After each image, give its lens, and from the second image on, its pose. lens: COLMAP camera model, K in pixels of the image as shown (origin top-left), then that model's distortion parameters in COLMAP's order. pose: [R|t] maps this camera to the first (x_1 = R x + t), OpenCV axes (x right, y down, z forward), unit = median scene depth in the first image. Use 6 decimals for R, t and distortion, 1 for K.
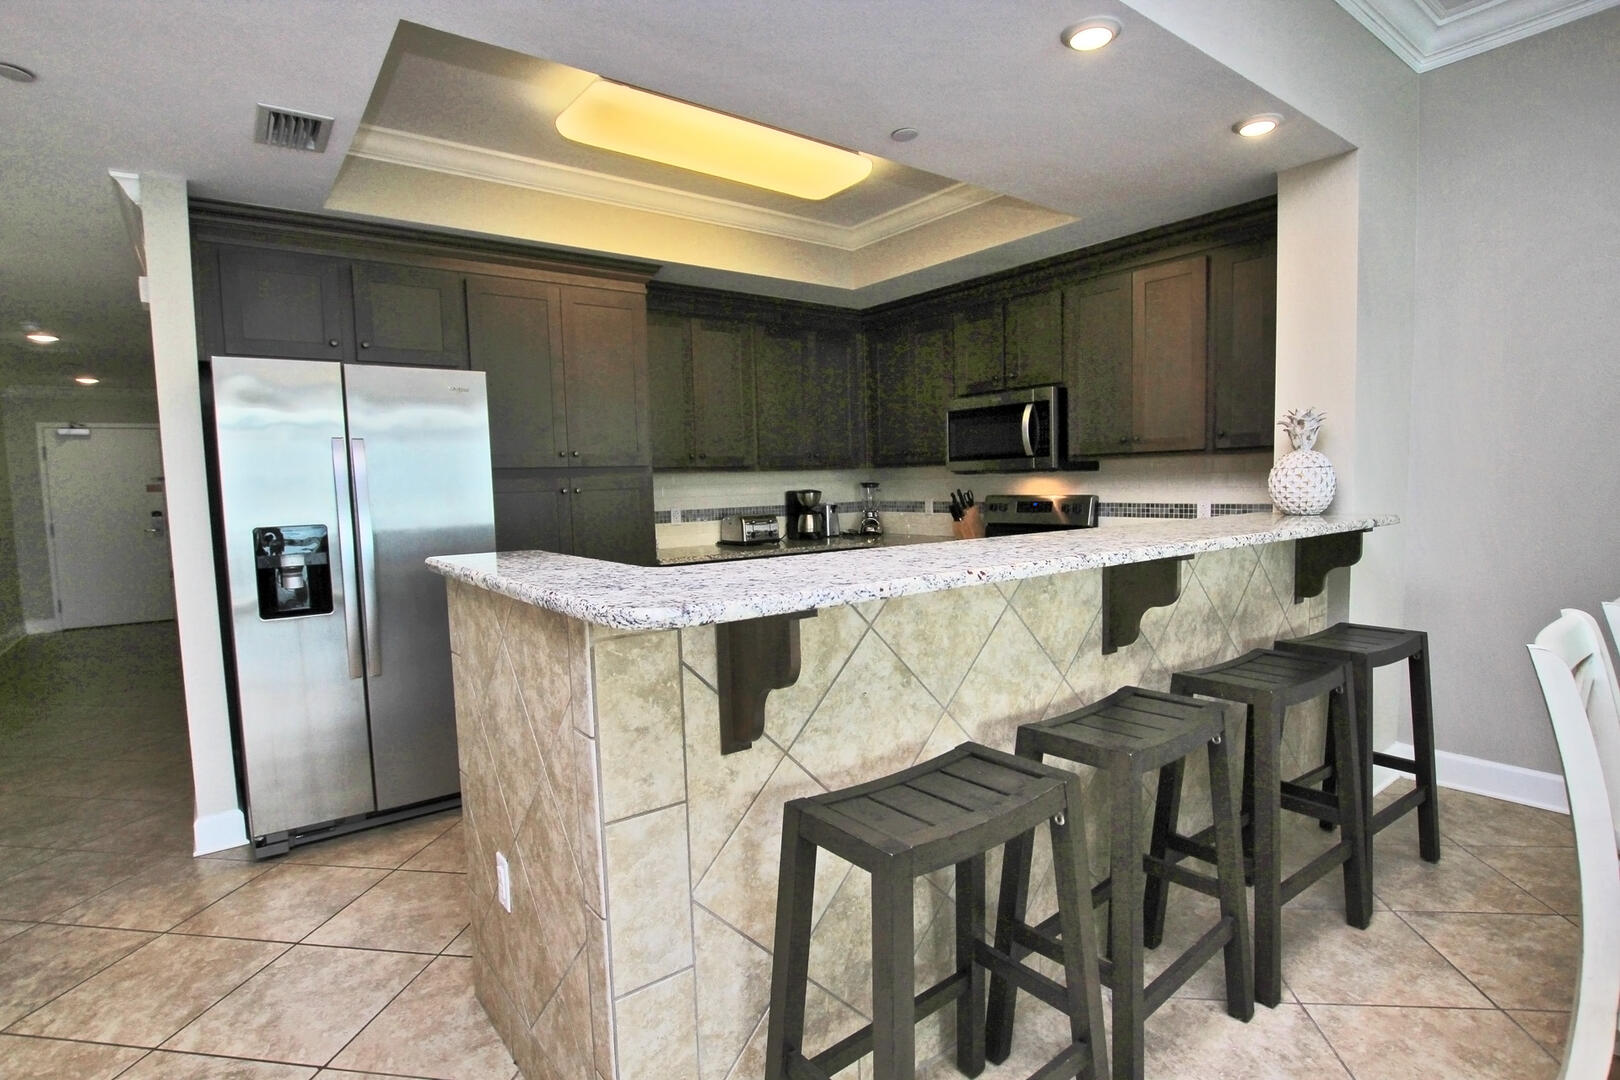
lens RADIAL K [[755.7, 0, 796.0], [0, 755.7, 542.0], [0, 0, 1]] dist [-0.033225, 0.003974]
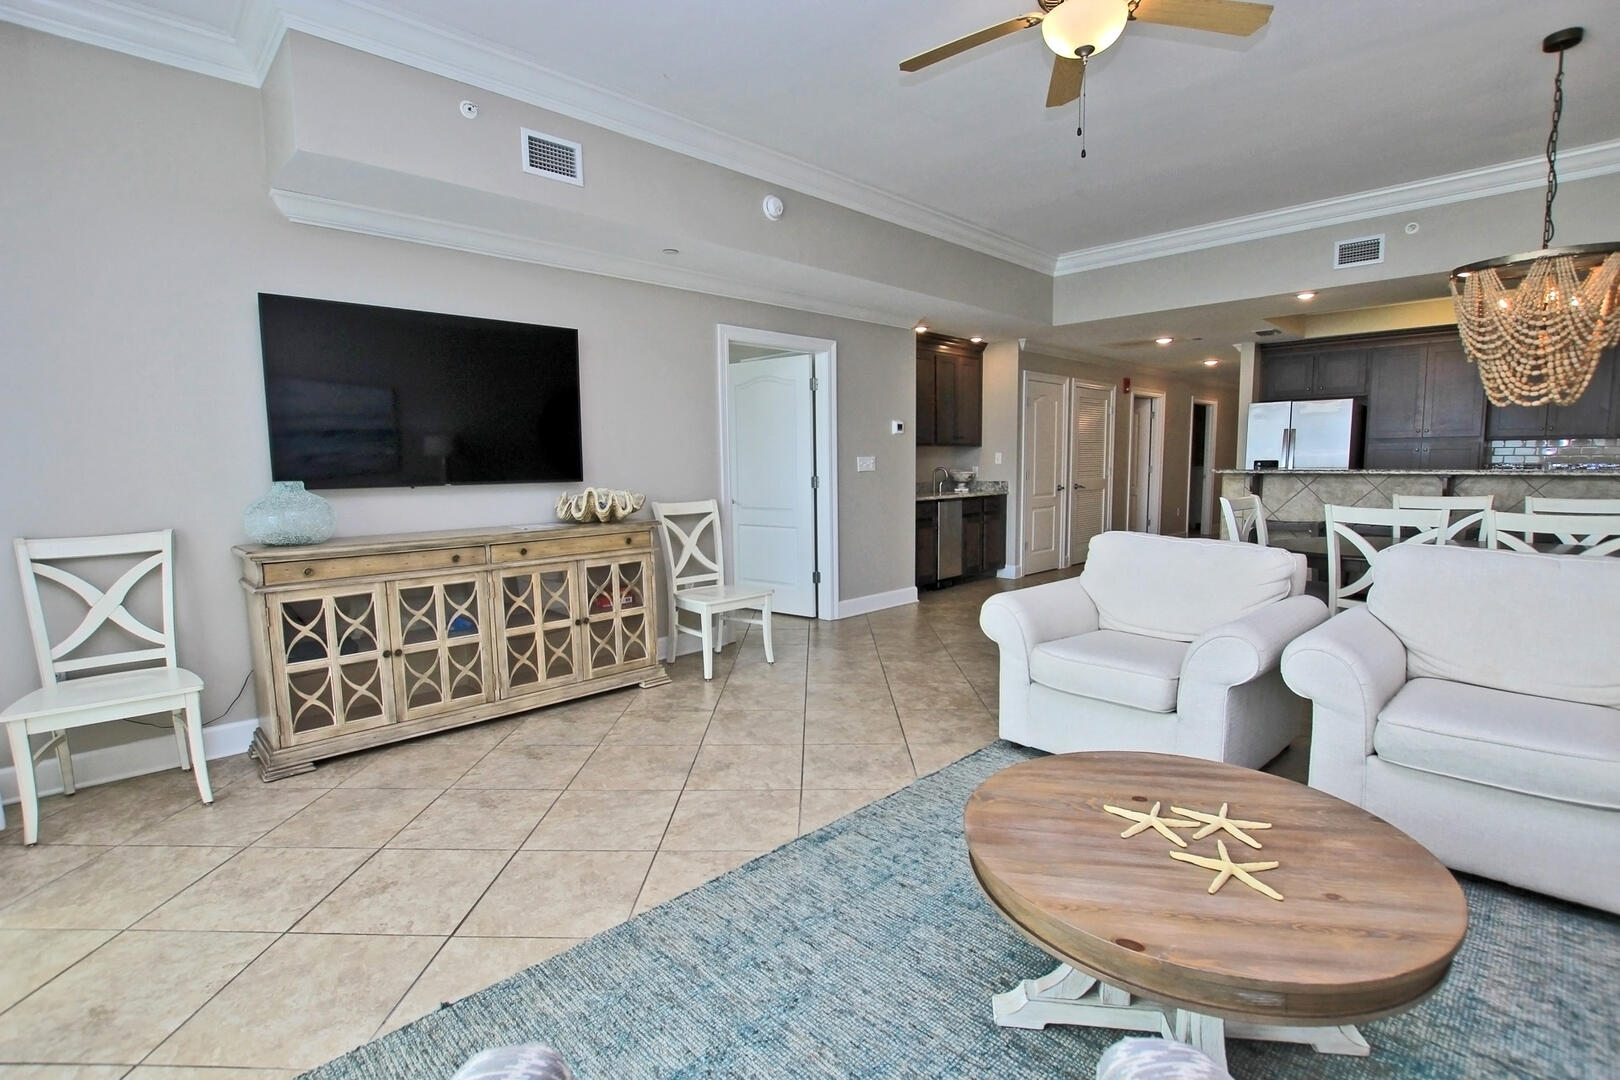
lens RADIAL K [[755.7, 0, 805.4], [0, 755.7, 543.2], [0, 0, 1]] dist [-0.033225, 0.003974]
pose [[0.114748, 0.131309, -0.984678, 1.884792], [-0.064916, 0.990098, 0.124467, 0.050238], [0.991271, 0.049639, 0.122136, -1.052599]]
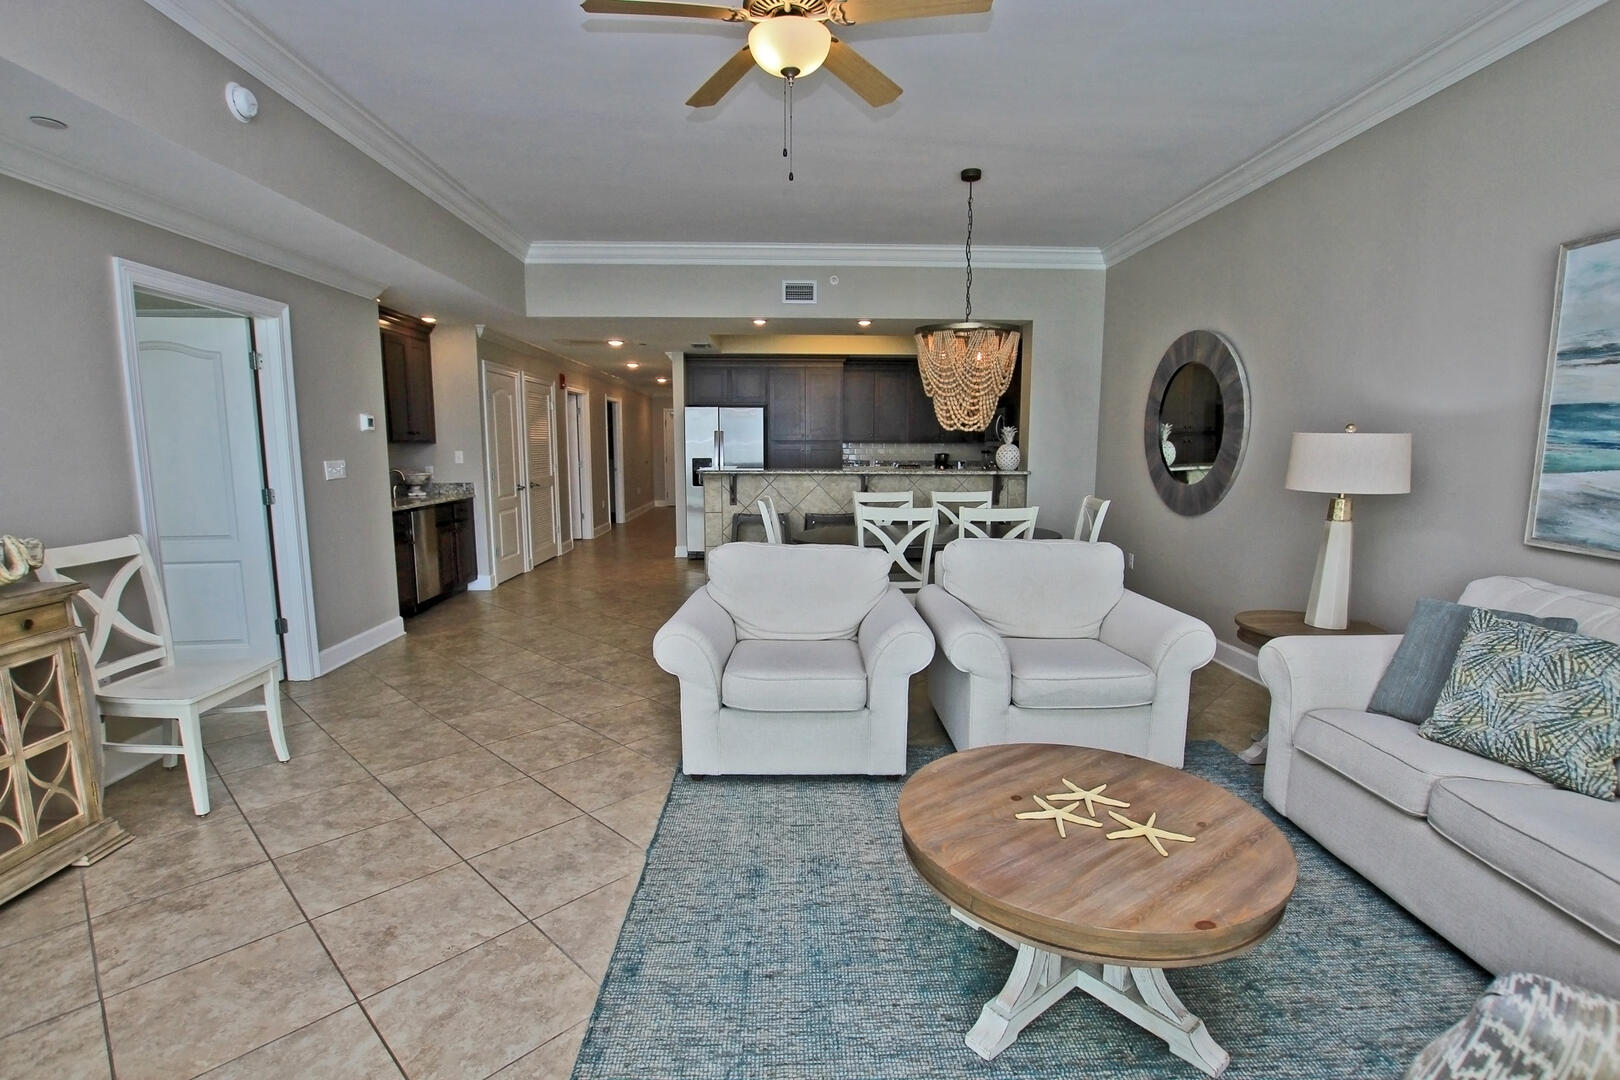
lens RADIAL K [[755.7, 0, 806.7], [0, 755.7, 543.5], [0, 0, 1]] dist [-0.033225, 0.003974]
pose [[0.812854, 0.104153, -0.573079, 1.546162], [-0.066818, 0.994062, 0.085890, 0.034392], [0.578622, -0.031524, 0.814986, -1.377879]]
